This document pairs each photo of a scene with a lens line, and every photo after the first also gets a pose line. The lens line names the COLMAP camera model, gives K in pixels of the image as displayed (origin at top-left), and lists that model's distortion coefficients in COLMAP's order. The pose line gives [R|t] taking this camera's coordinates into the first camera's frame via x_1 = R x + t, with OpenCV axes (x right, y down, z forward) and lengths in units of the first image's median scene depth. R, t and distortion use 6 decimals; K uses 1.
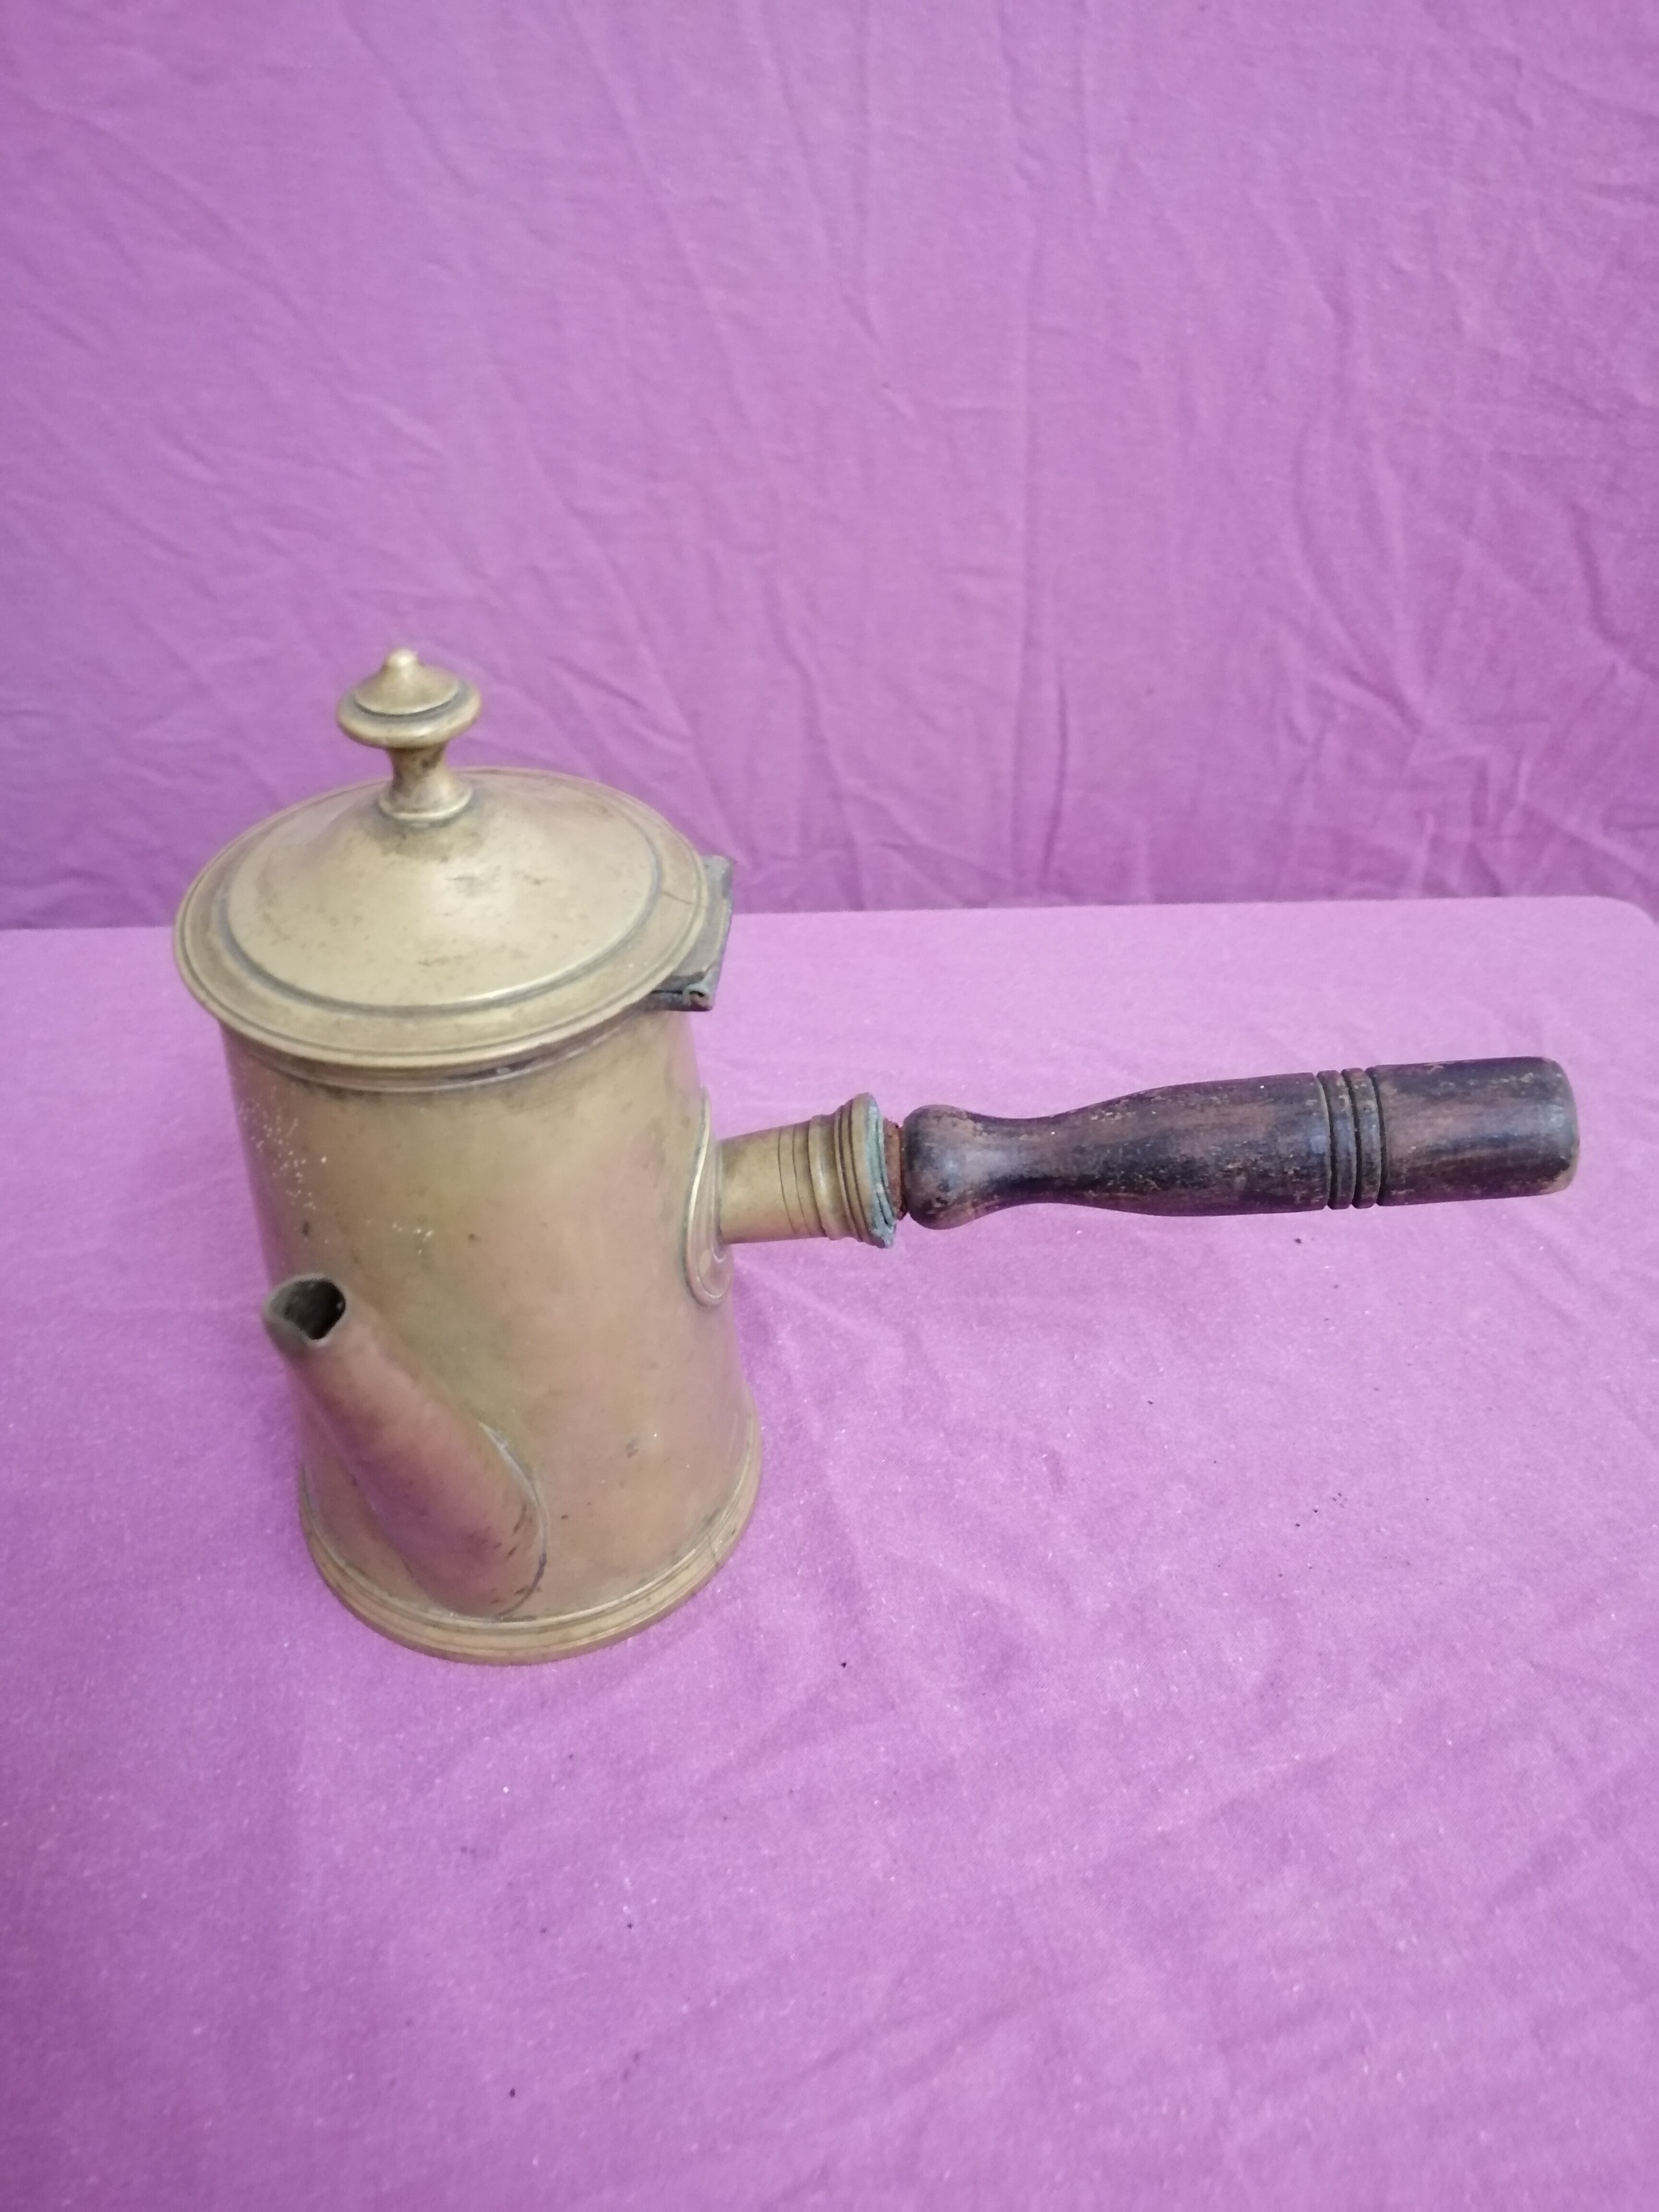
lens RADIAL K [[1696.5, 0, 866.1], [0, 1696.5, 1117.8], [0, 0, 1]] dist [-0.052783, 0.031497]
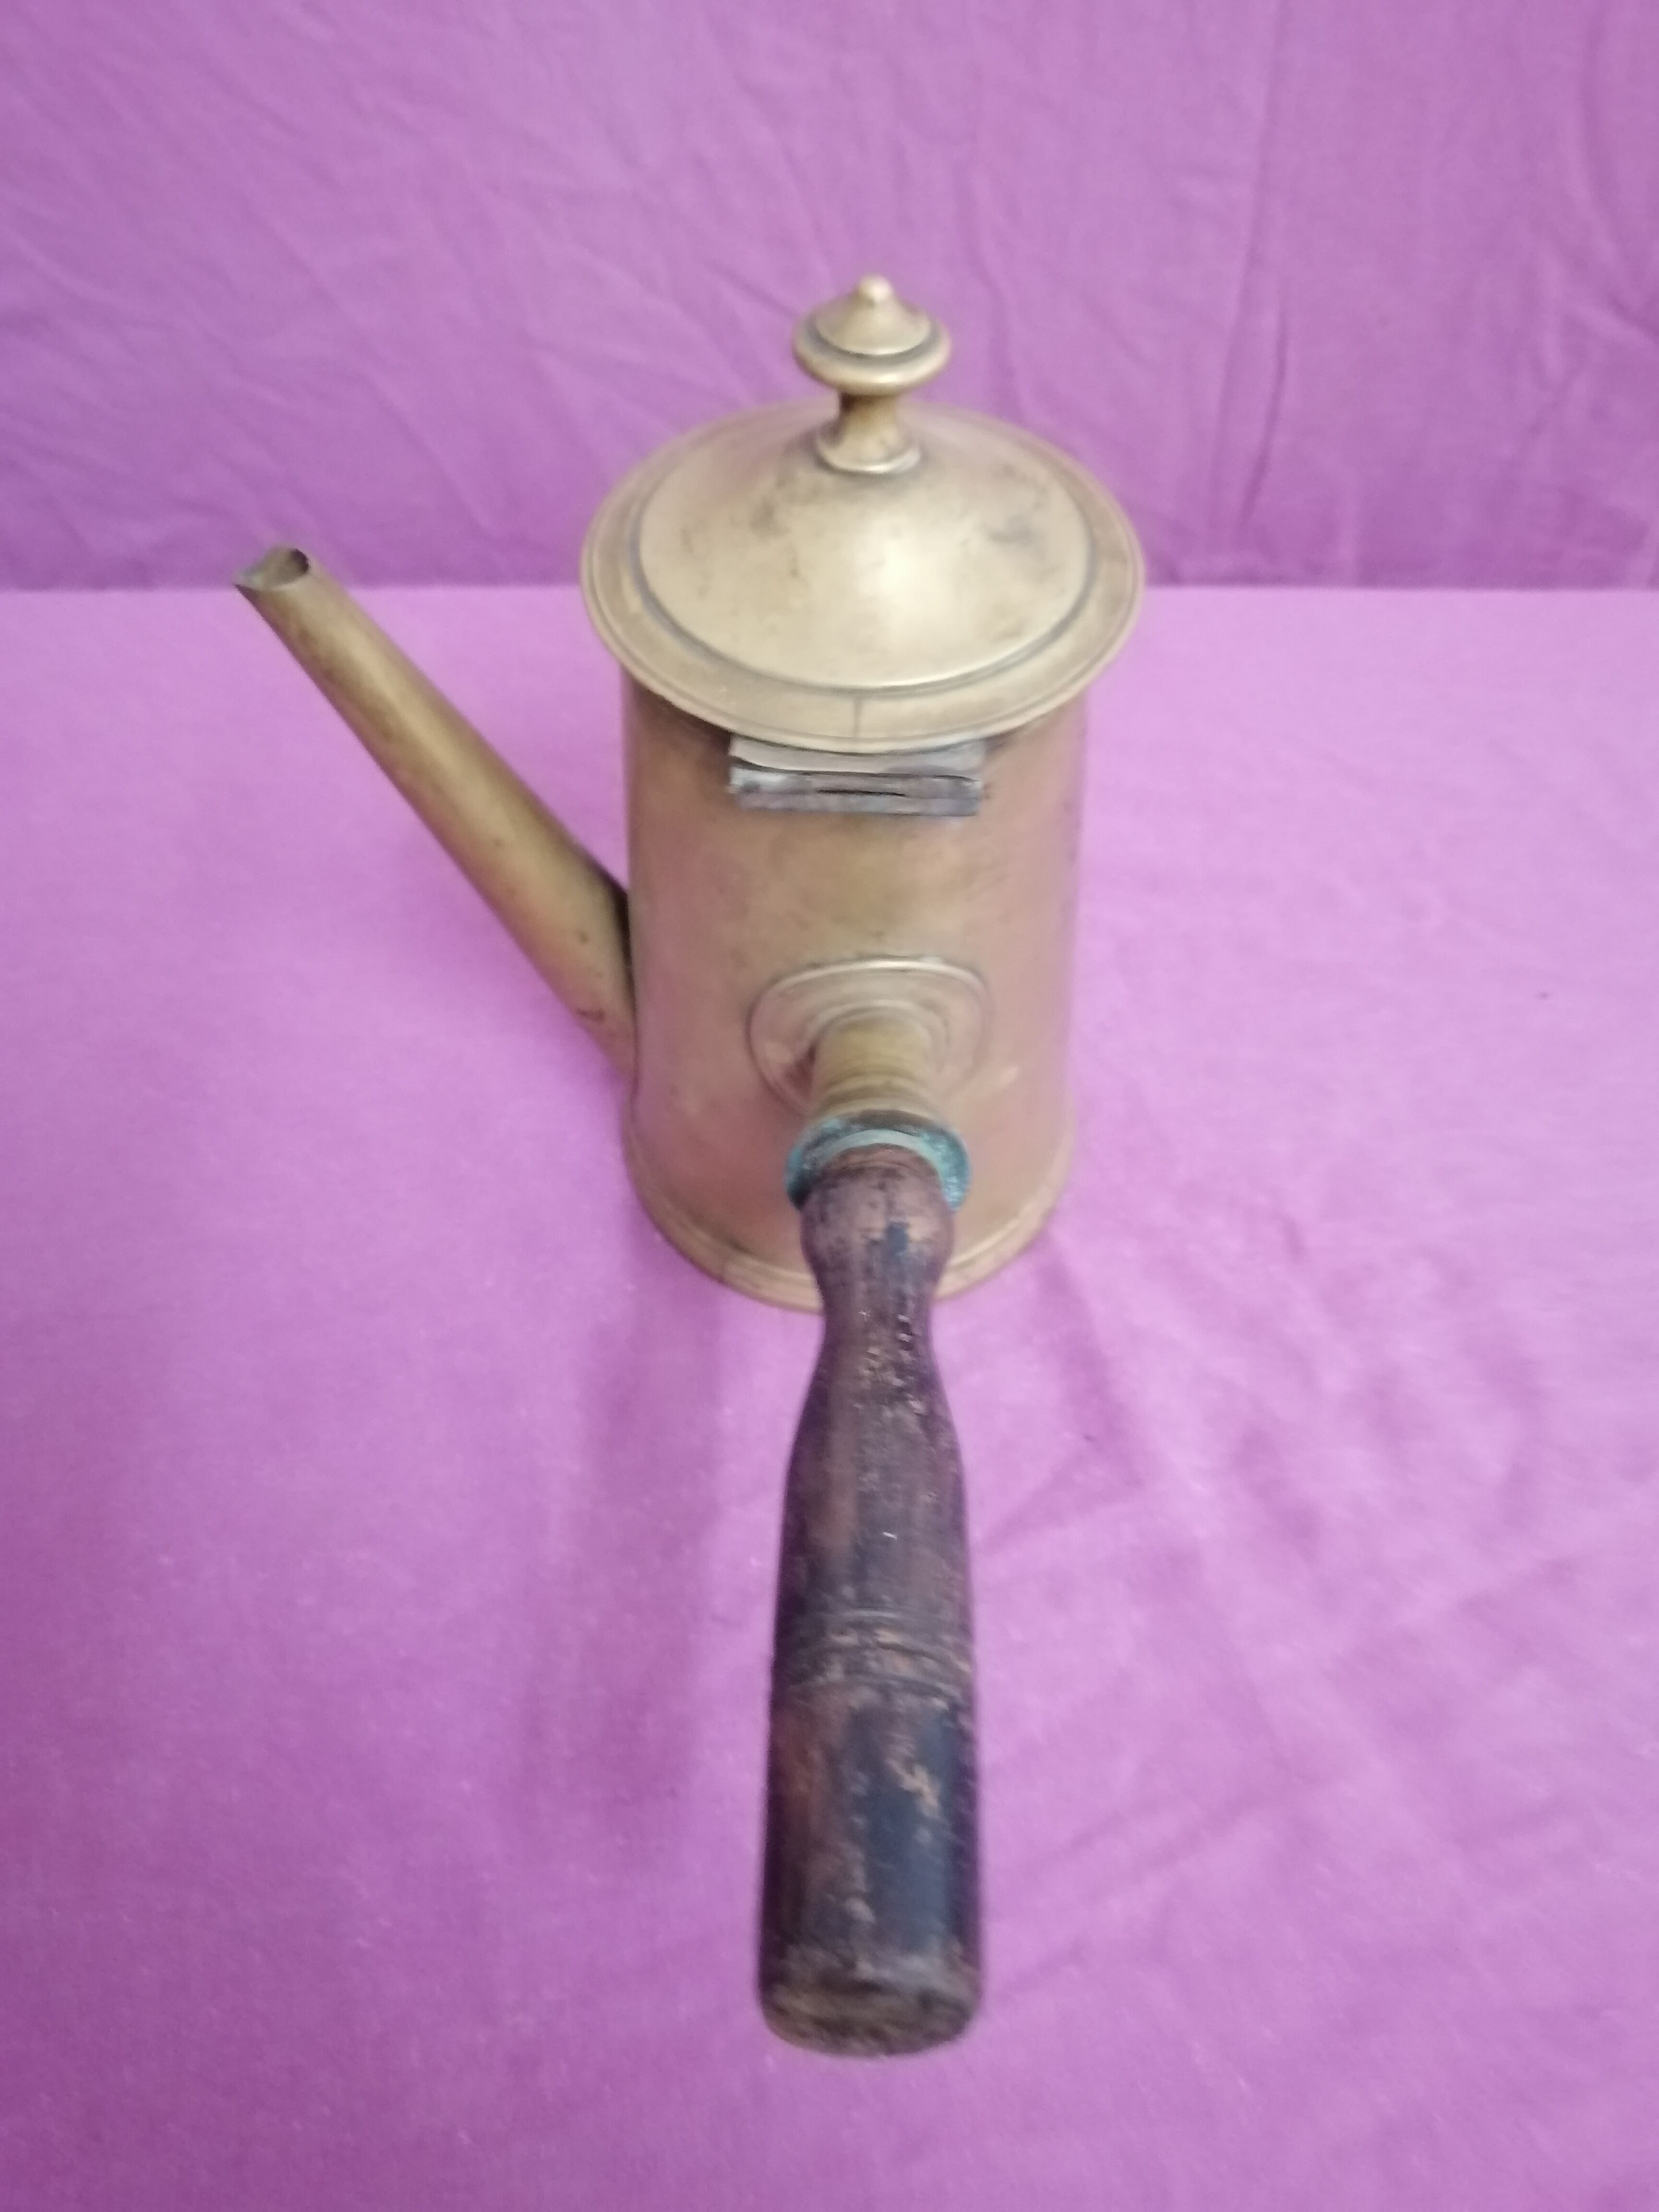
lens RADIAL K [[1667.6, 0, 854.7], [0, 1667.6, 1101.7], [0, 0, 1]] dist [-0.044656, 0.037866]
pose [[0.998927, 0.035750, -0.029446, -0.077147], [-0.027734, 0.970890, 0.237915, -0.059968], [0.037094, -0.236843, 0.970839, 0.059753]]
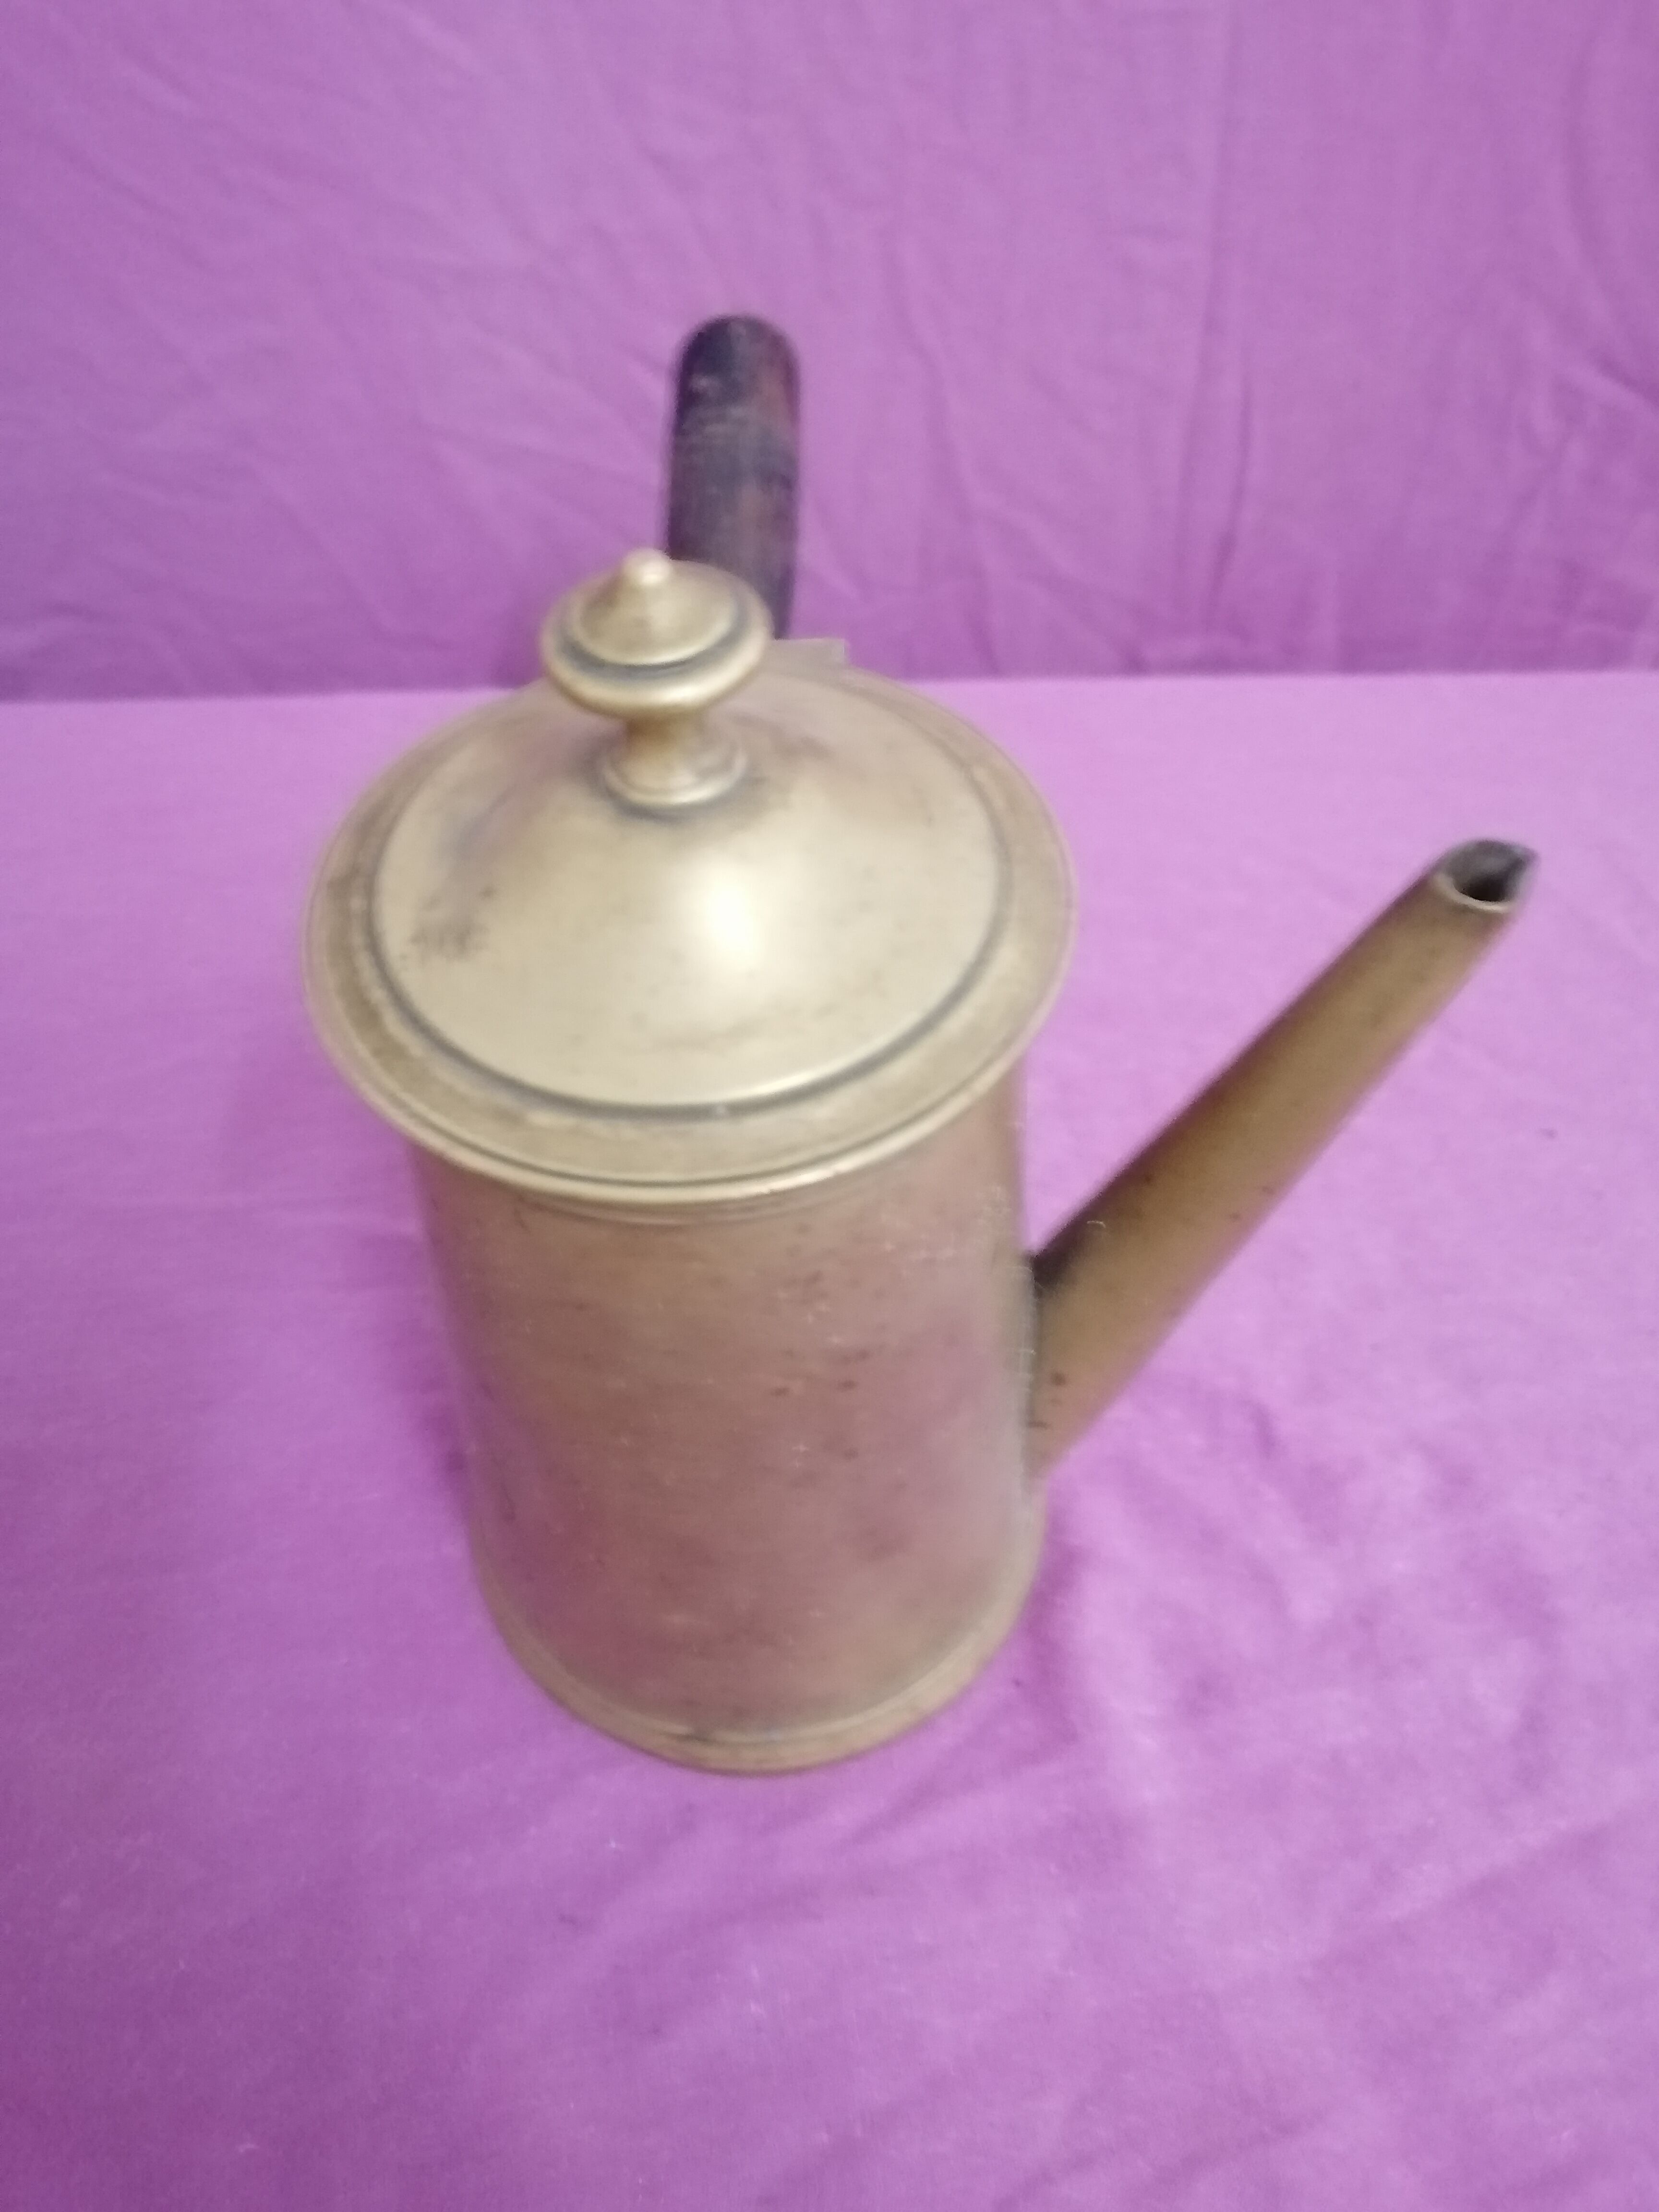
lens RADIAL K [[1752.0, 0, 851.7], [0, 1752.0, 1096.8], [0, 0, 1]] dist [-0.081249, 0.086788]
pose [[0.998880, 0.017245, -0.044052, -0.034774], [-0.009234, 0.984355, 0.175957, -0.068294], [0.046397, -0.175353, 0.983412, 0.130189]]
